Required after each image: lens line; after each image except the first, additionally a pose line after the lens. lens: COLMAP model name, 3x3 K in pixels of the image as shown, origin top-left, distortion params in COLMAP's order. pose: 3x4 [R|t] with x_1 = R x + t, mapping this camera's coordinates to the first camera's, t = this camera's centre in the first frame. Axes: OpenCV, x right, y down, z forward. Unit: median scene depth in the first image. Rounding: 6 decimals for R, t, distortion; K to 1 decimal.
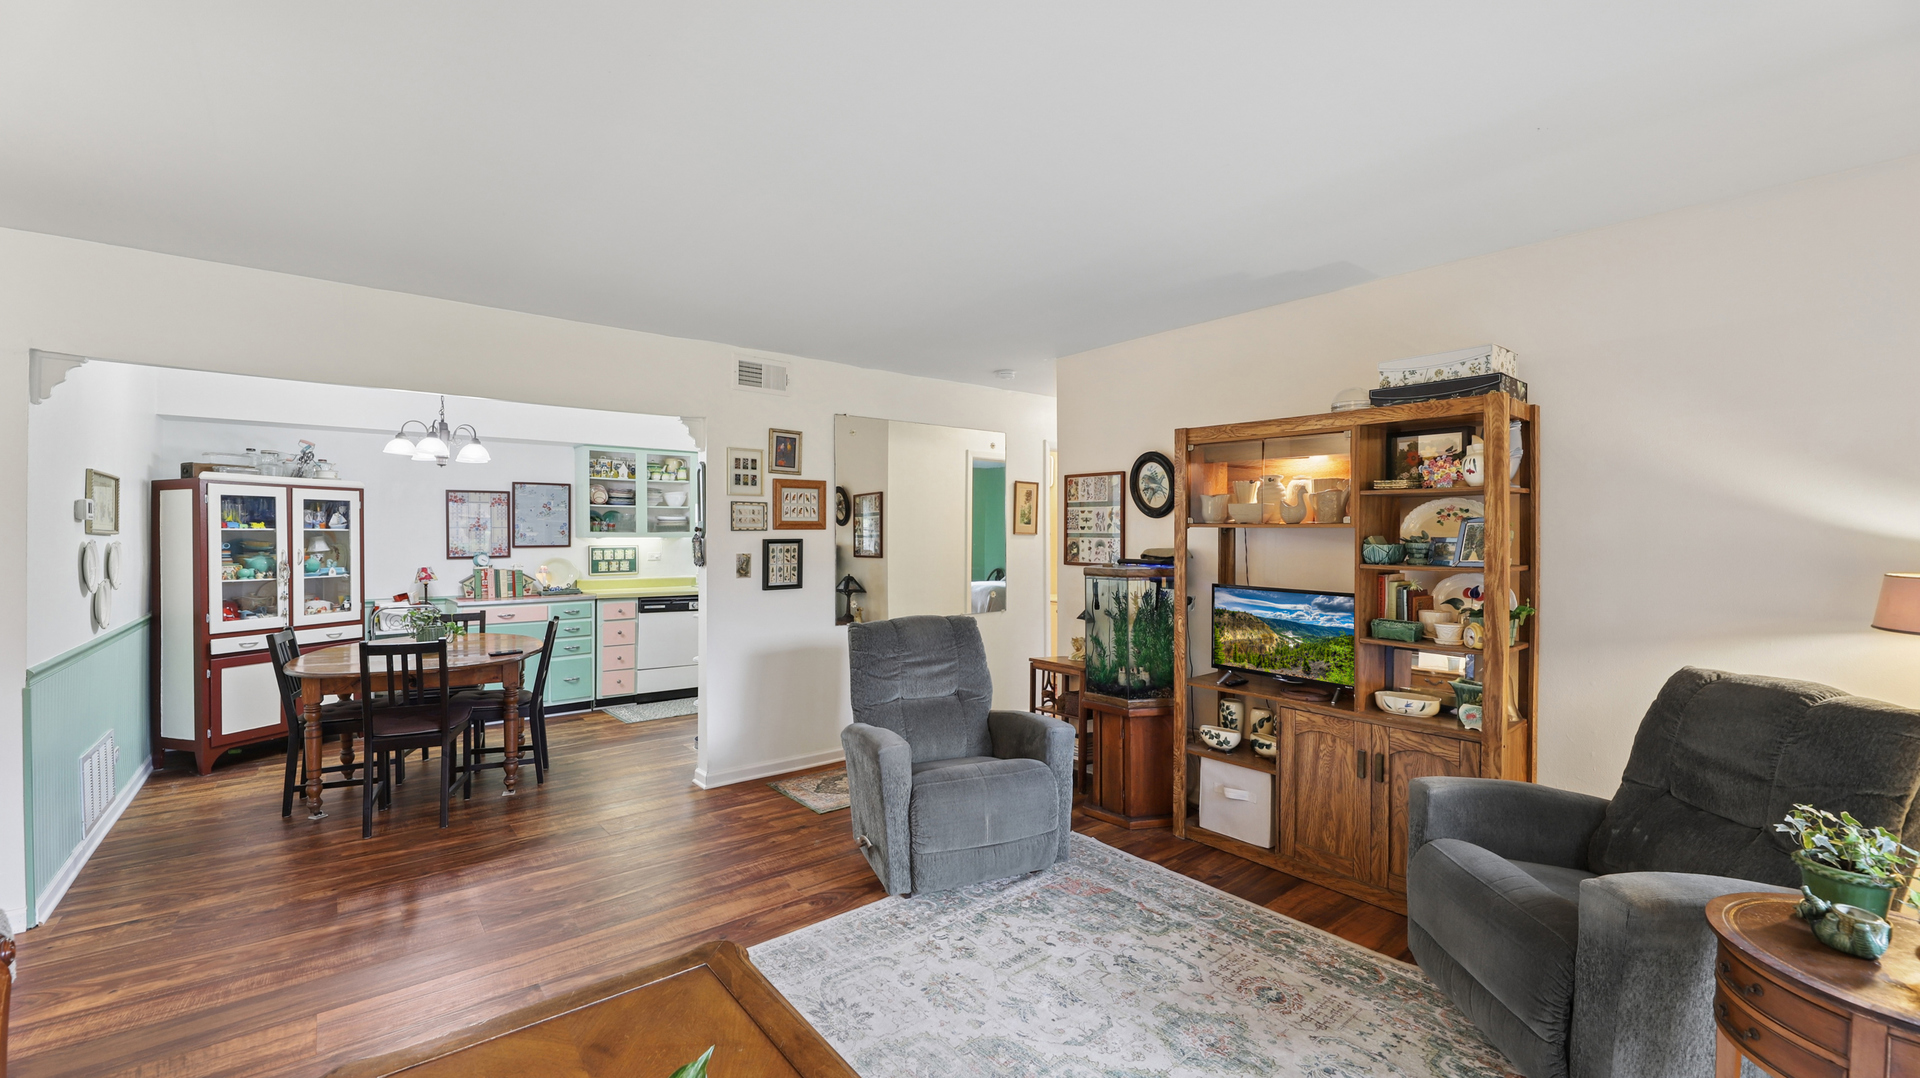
lens RADIAL K [[772.9, 0, 965.0], [0, 772.9, 542.9], [0, 0, 1]] dist [-0.000662, -0.000082]
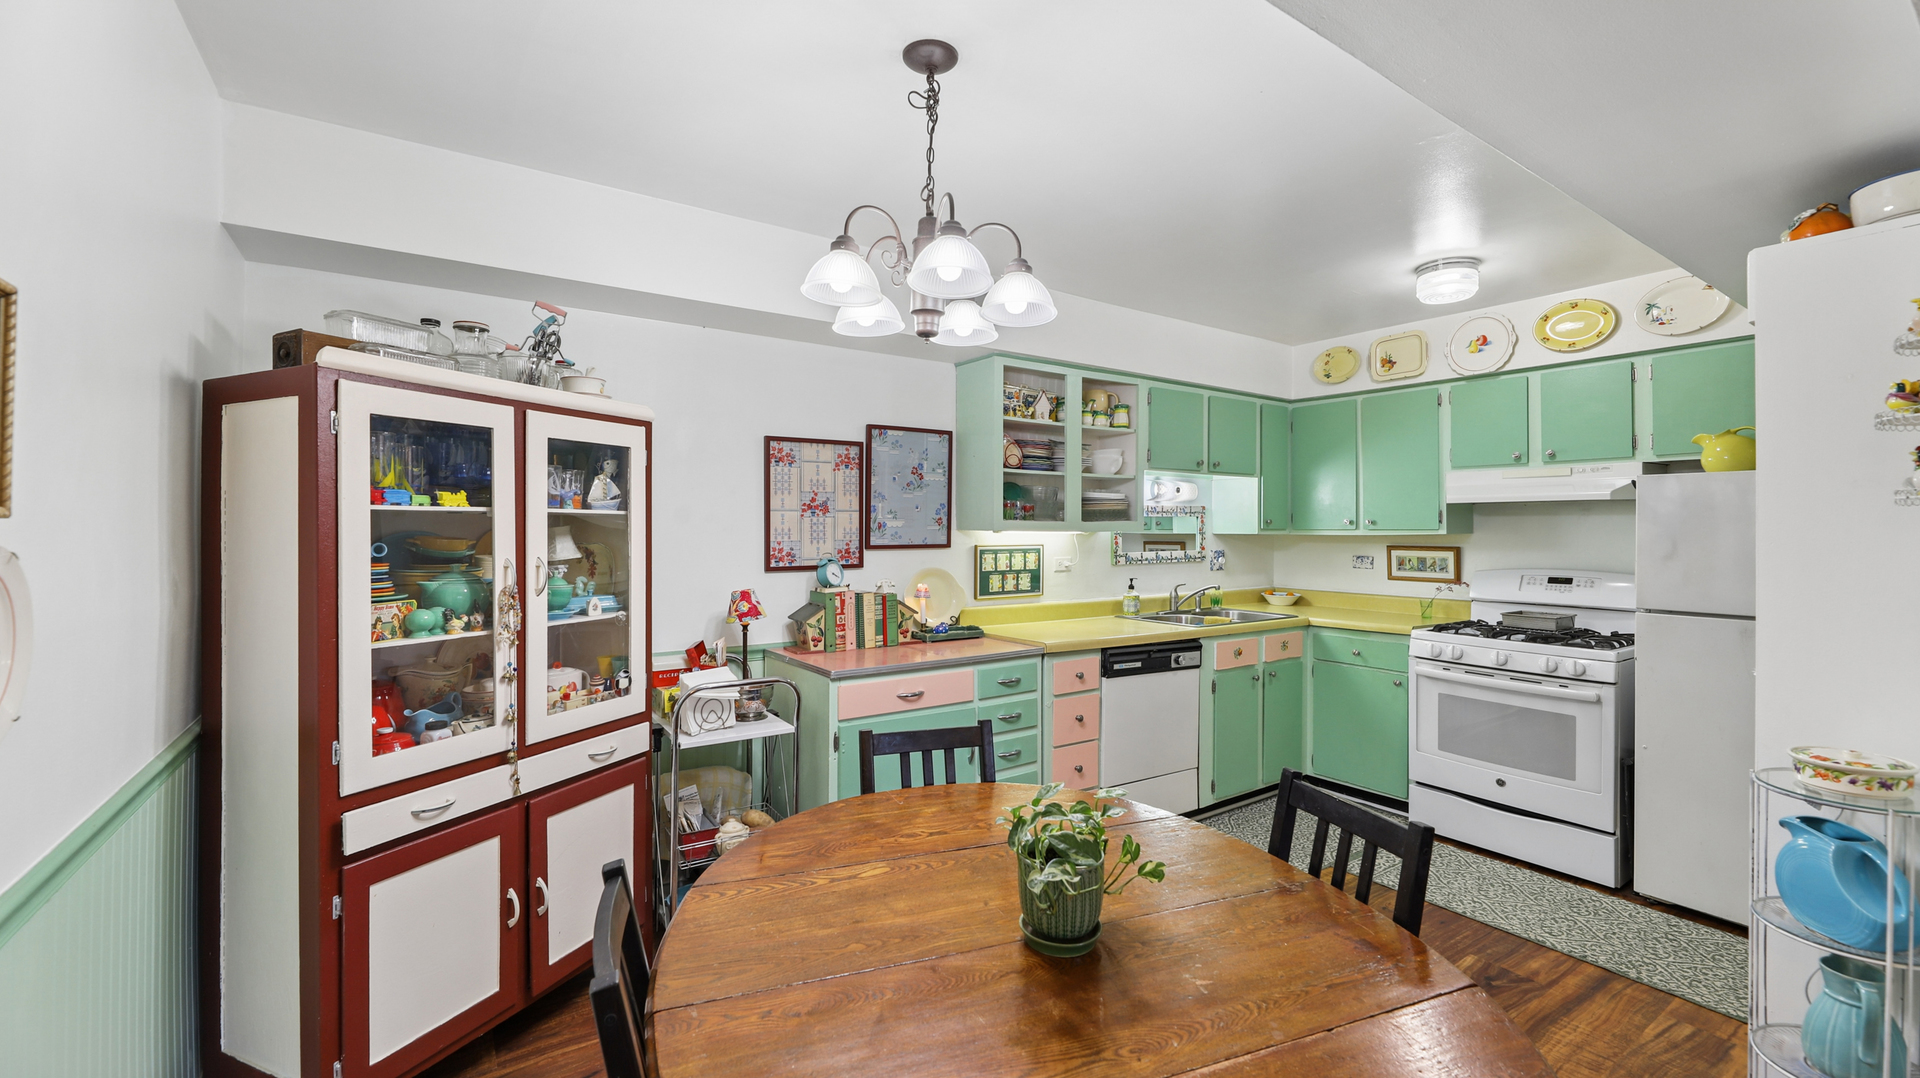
lens RADIAL K [[777.9, 0, 964.8], [0, 777.9, 533.1], [0, 0, 1]] dist [-0.001199, -0.000310]
pose [[0.995695, 0.008199, -0.092329, -0.534404], [-0.008150, 0.999966, 0.000915, -0.006516], [0.092333, -0.000159, 0.995728, 0.543006]]
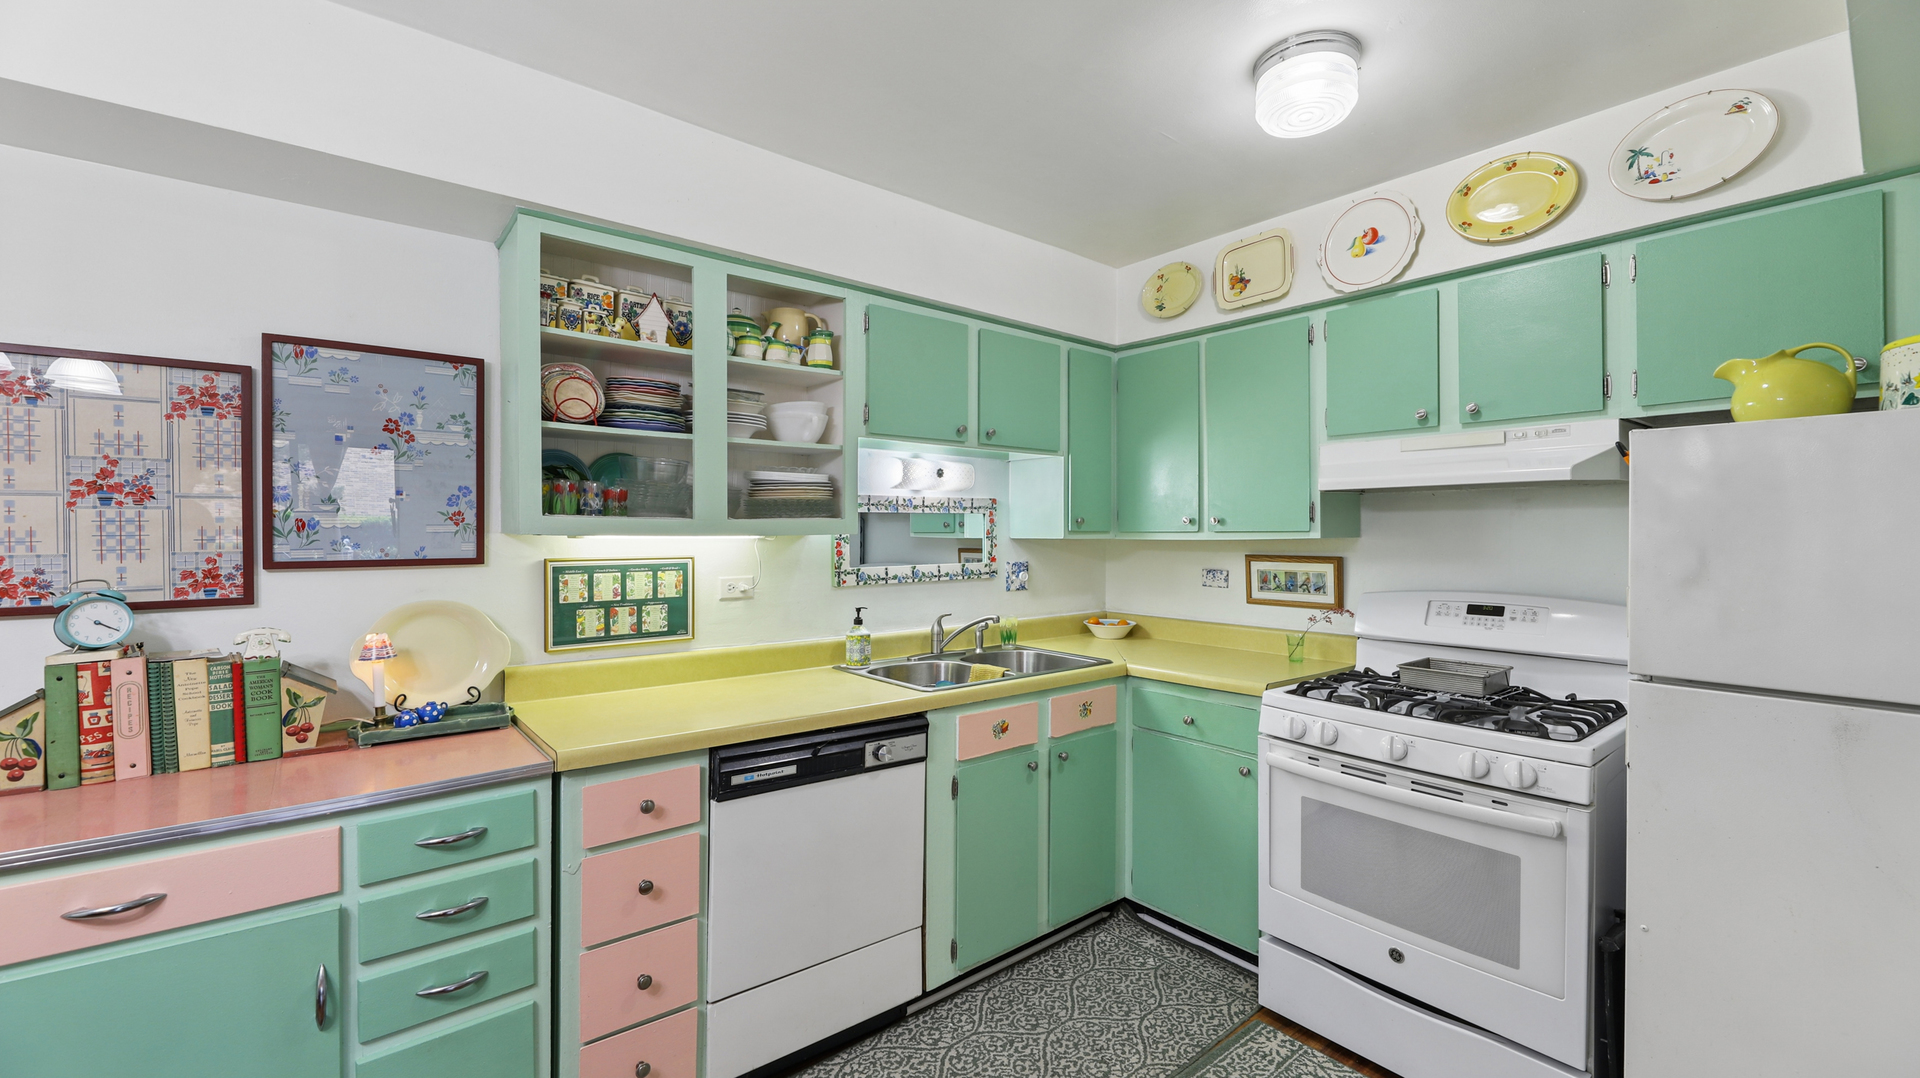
lens RADIAL K [[772.9, 0, 965.0], [0, 772.9, 542.9], [0, 0, 1]] dist [-0.000662, -0.000082]
pose [[0.999969, 0.005621, -0.005428, -0.375359], [-0.005588, 0.999966, 0.006069, -0.007346], [0.005462, -0.006039, 0.999967, 0.821081]]
